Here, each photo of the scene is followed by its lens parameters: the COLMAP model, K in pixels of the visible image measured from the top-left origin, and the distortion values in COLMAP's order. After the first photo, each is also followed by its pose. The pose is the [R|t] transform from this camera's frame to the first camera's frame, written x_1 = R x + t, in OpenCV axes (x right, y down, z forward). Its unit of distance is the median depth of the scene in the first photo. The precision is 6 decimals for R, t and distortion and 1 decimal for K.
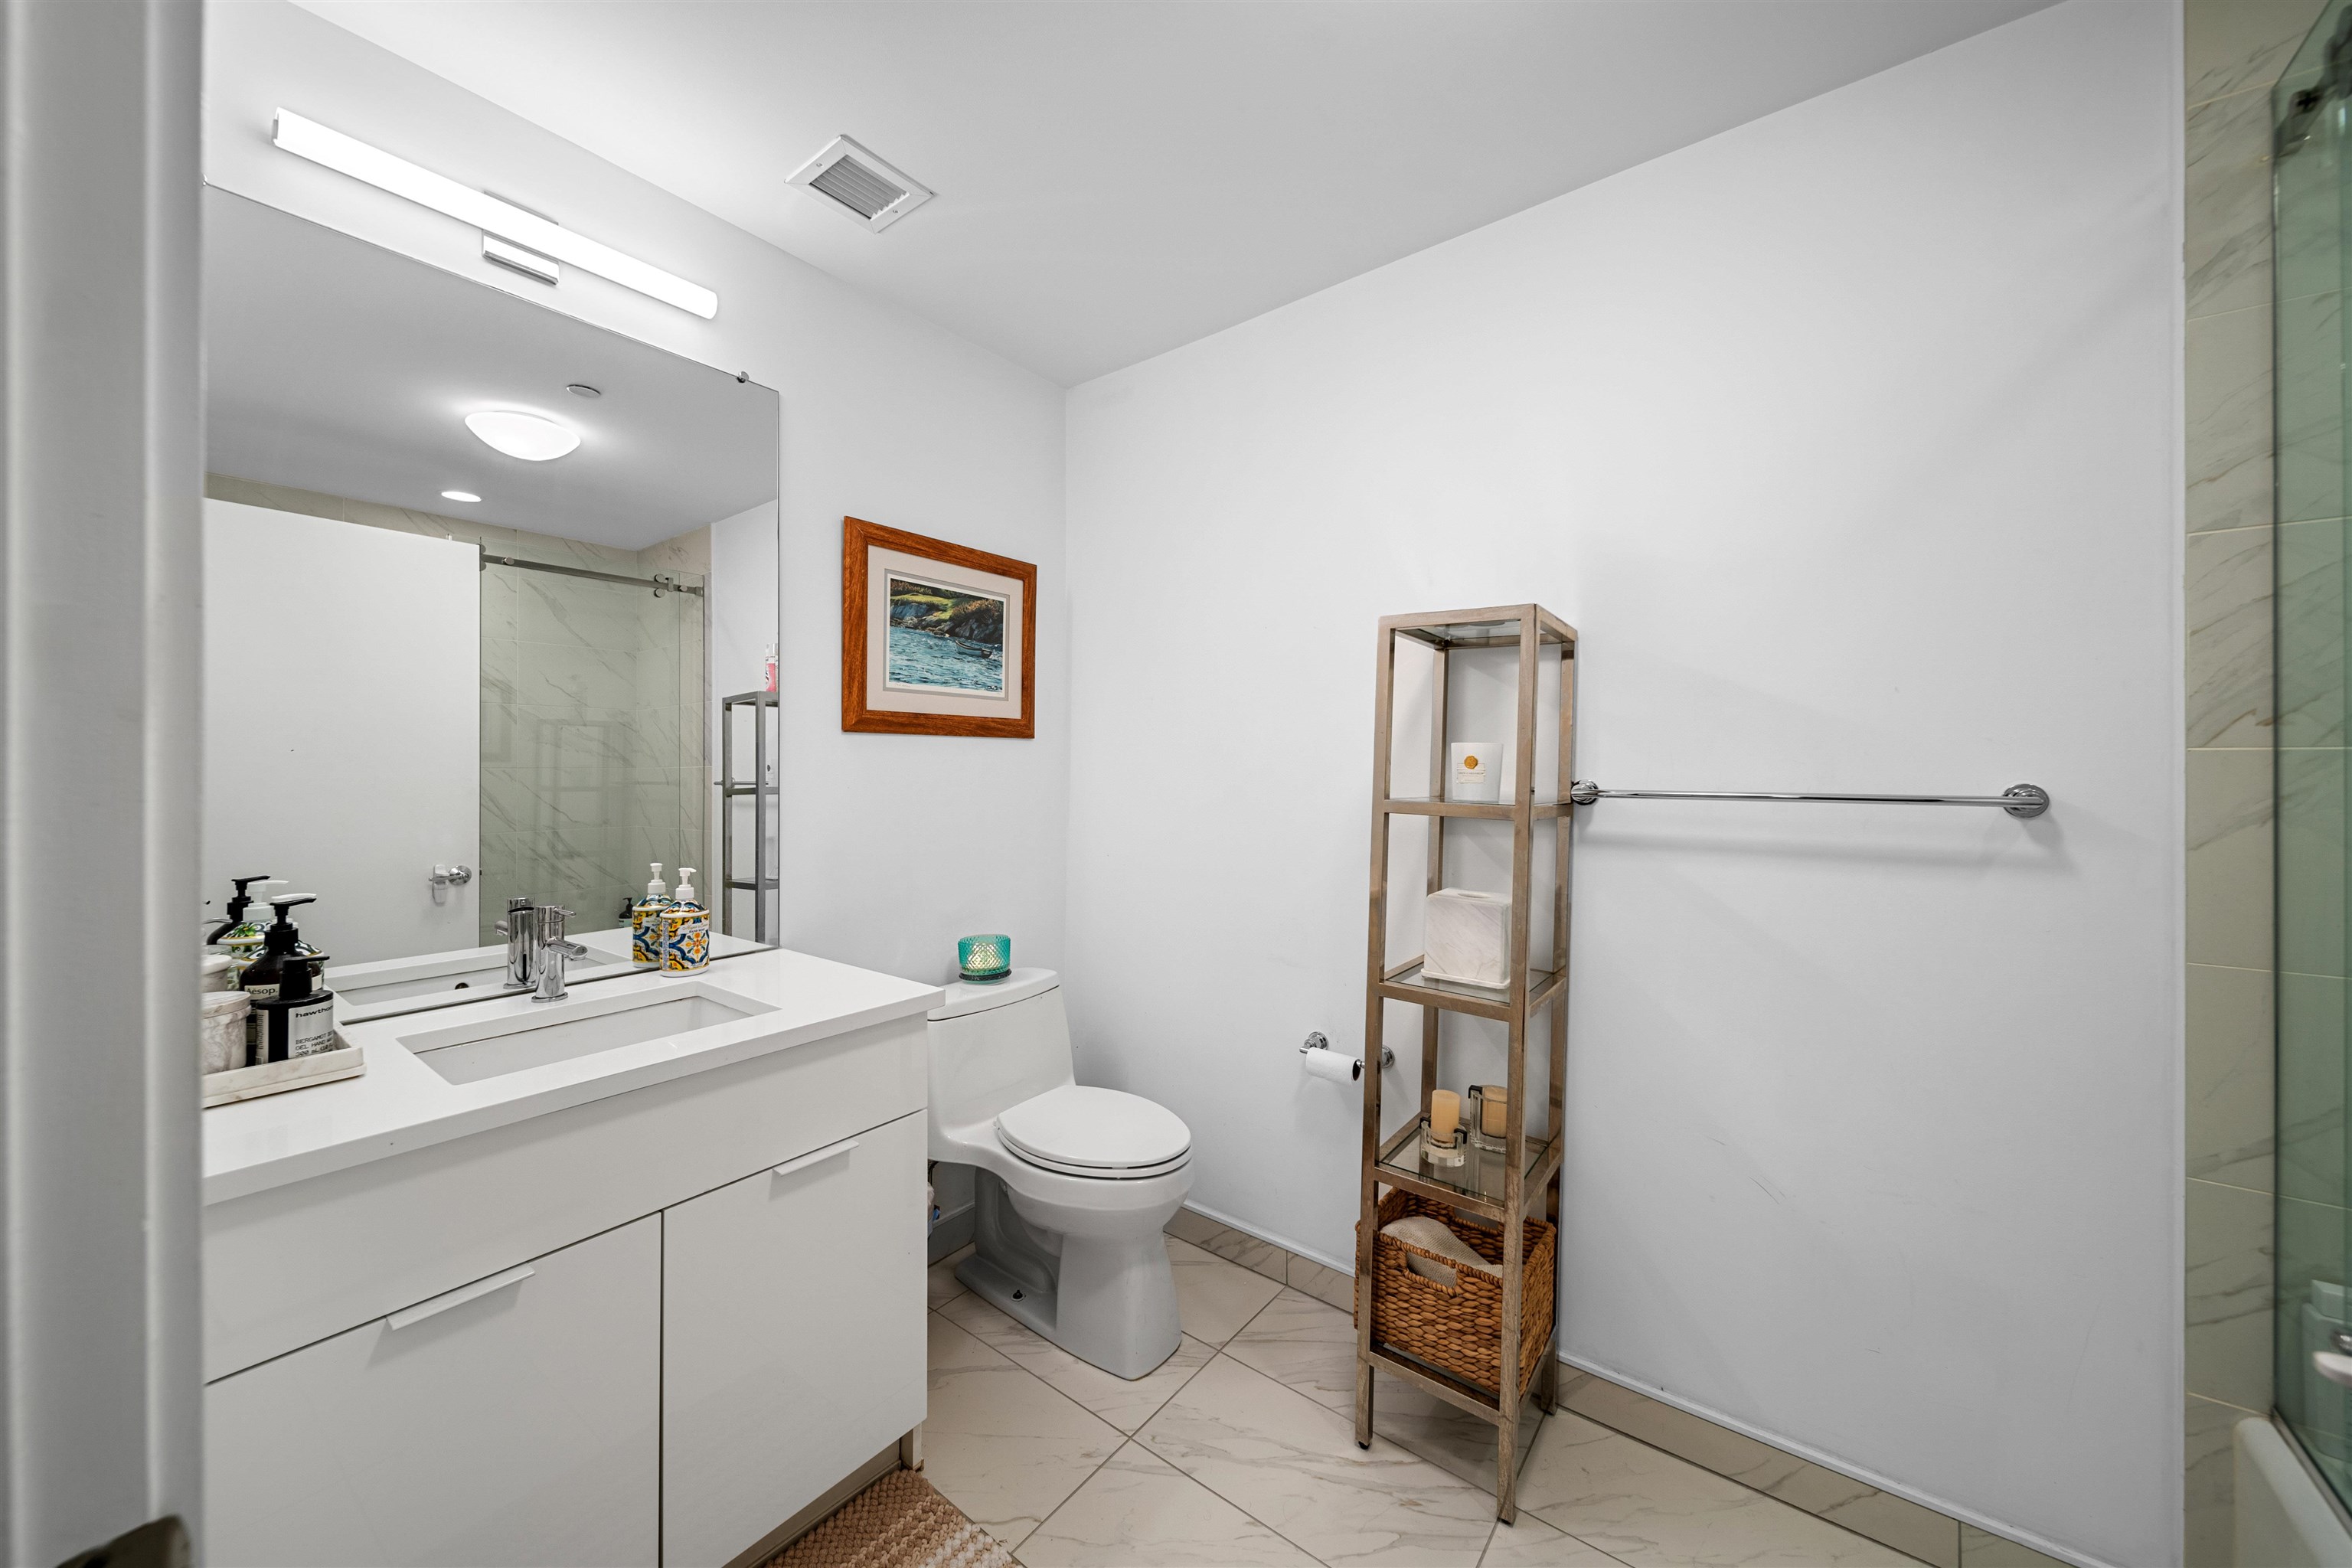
lens RADIAL K [[842.0, 0, 1160.5], [0, 842.0, 778.6], [0, 0, 1]] dist [-0.002582, -0.000265]
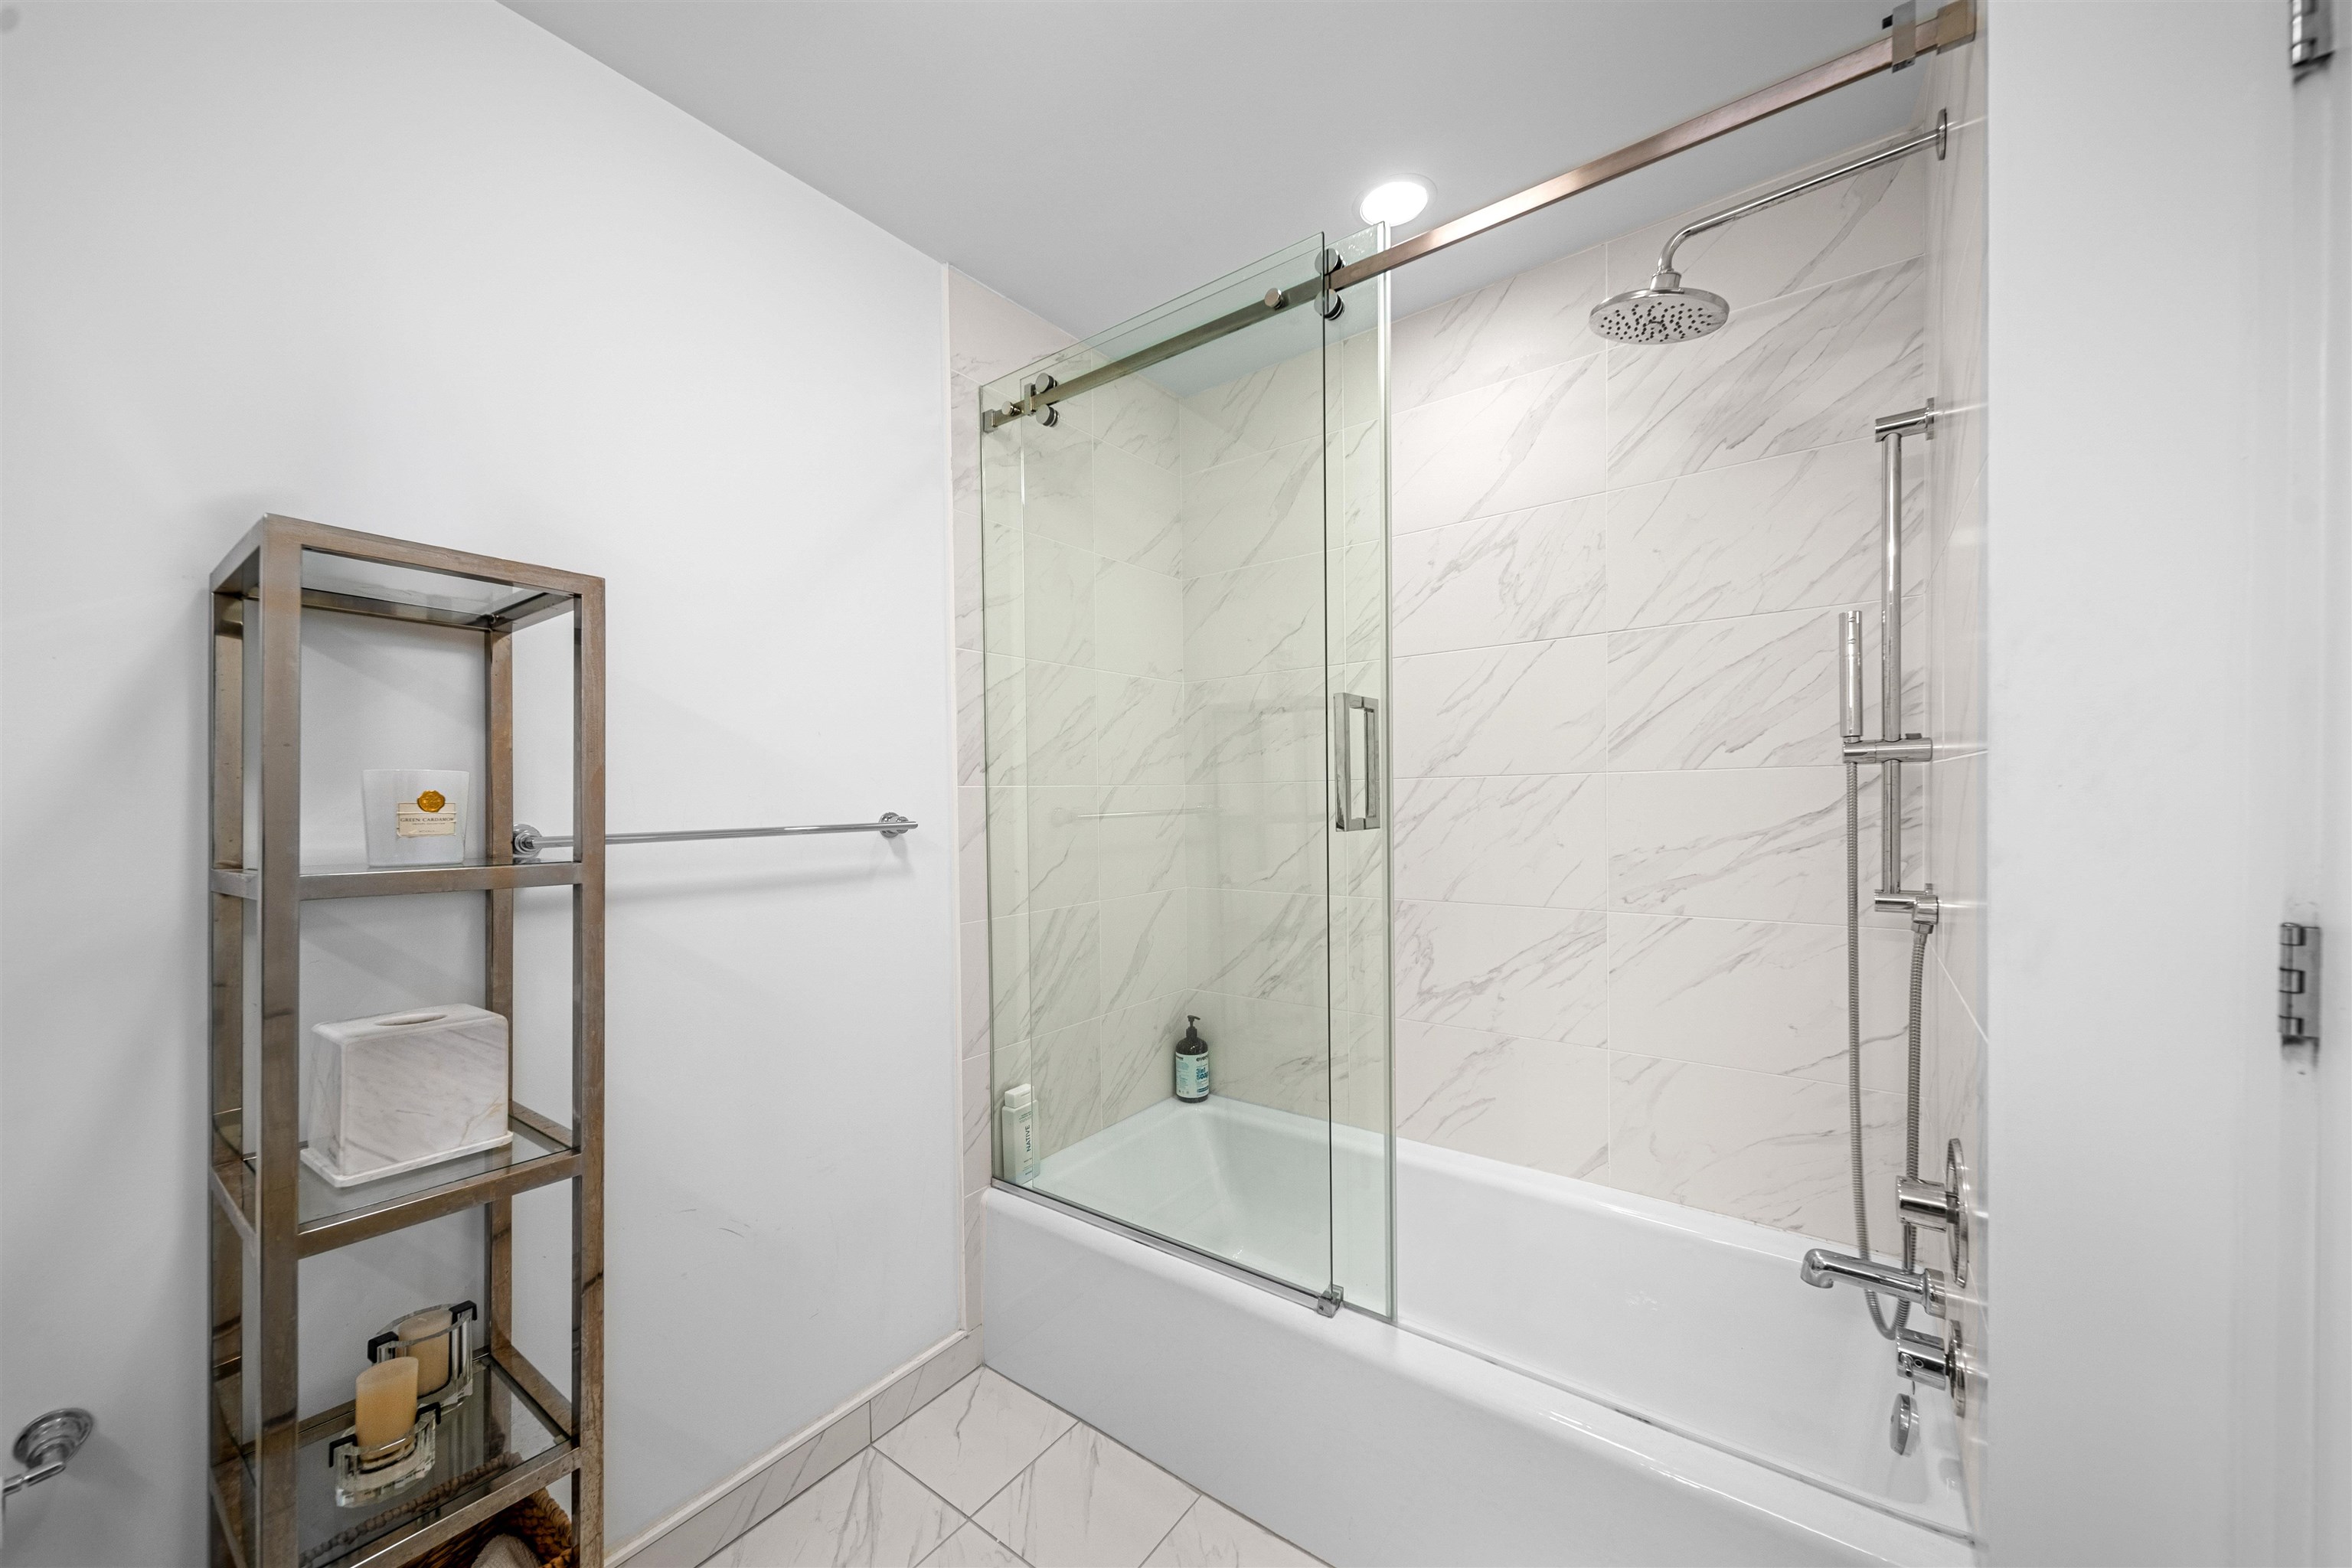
lens RADIAL K [[844.8, 0, 1174.0], [0, 844.8, 812.2], [0, 0, 1]] dist [0.000301, 0.000109]
pose [[-0.020355, -0.024898, 0.999483, -0.257003], [0.028408, 0.999272, 0.025471, -0.011943], [-0.999389, 0.028911, -0.019633, 0.470968]]
